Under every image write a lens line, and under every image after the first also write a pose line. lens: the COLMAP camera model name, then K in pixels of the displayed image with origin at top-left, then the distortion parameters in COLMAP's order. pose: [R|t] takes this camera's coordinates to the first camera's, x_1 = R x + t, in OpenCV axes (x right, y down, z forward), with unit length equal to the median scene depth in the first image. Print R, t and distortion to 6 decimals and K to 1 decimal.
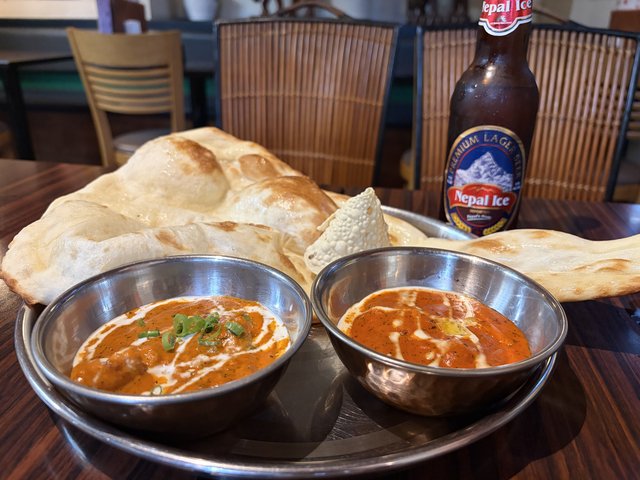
lens RADIAL K [[532.4, 0, 310.4], [0, 532.4, 237.5], [0, 0, 1]] dist [0.004771, -0.028556]
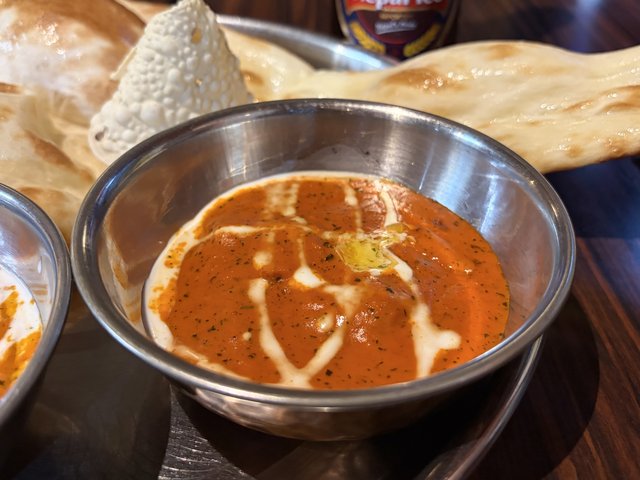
lens RADIAL K [[678.8, 0, 316.2], [0, 678.8, 220.8], [0, 0, 1]] dist [-0.012190, 0.000000]
pose [[0.976524, -0.140477, 0.163301, 0.100775], [0.097534, 0.964283, 0.246262, -0.030762], [-0.192063, -0.224553, 0.955347, 0.326848]]
